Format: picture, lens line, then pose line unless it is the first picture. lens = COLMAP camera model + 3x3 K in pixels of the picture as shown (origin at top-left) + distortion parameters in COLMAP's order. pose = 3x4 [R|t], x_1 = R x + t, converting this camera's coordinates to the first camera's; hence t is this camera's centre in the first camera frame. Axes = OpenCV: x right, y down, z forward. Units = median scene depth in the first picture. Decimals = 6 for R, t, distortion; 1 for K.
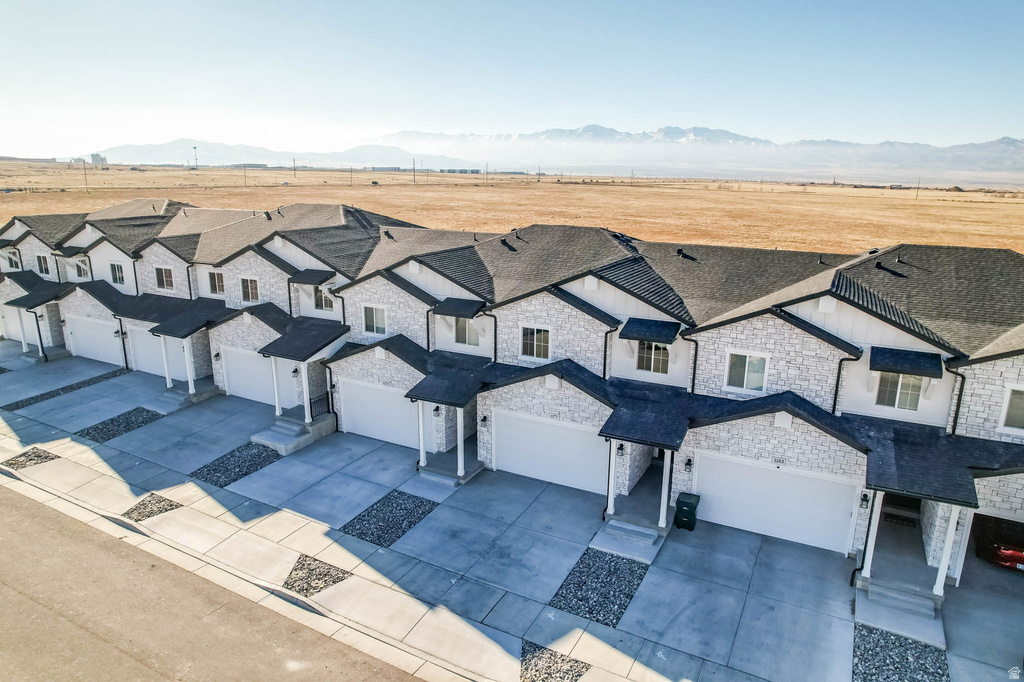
lens RADIAL K [[659.3, 0, 507.0], [0, 659.3, 344.0], [0, 0, 1]] dist [-0.068015, 0.053202]
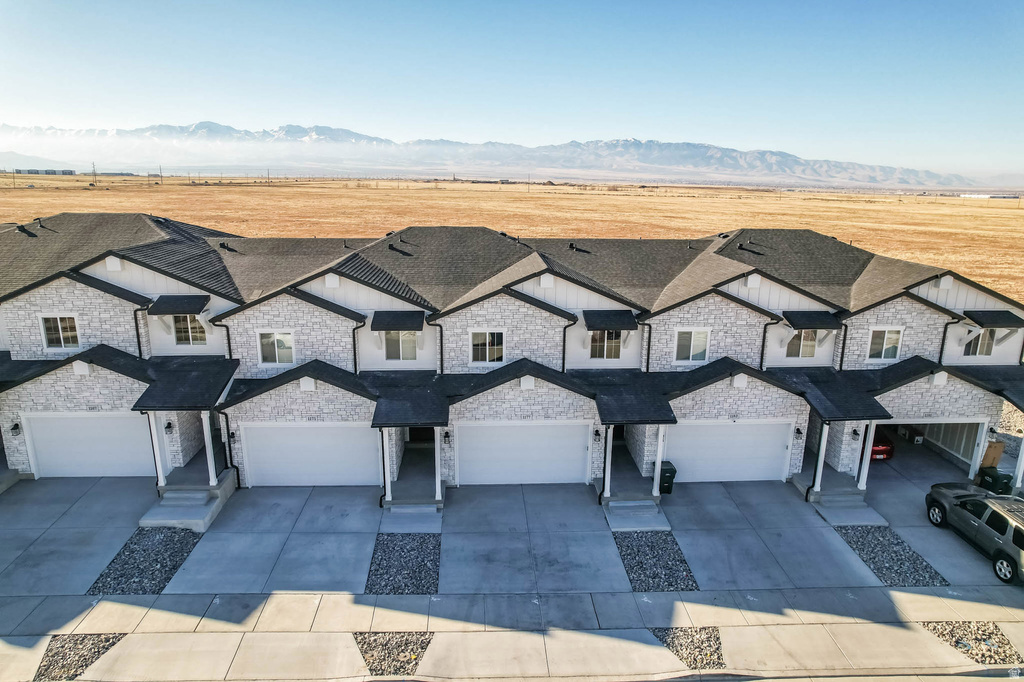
lens RADIAL K [[659.3, 0, 511.4], [0, 659.3, 343.2], [0, 0, 1]] dist [-0.068015, 0.053202]
pose [[0.854618, -0.129780, 0.502777, -0.403459], [0.129537, 0.990935, 0.035600, -0.036661], [-0.502840, 0.034703, 0.863683, 0.135482]]
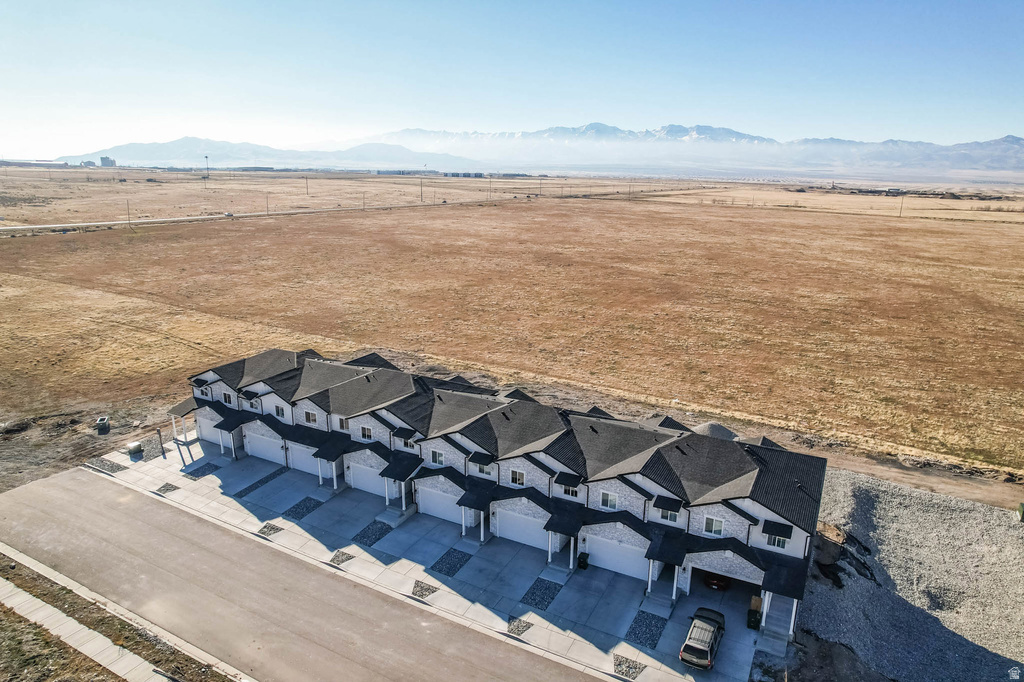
lens RADIAL K [[659.3, 0, 508.0], [0, 659.3, 347.6], [0, 0, 1]] dist [-0.068015, 0.053202]
pose [[0.999994, 0.002256, -0.002652, 0.016284], [-0.002228, 0.999941, 0.010616, -0.428154], [0.002676, -0.010610, 0.999940, -1.063547]]
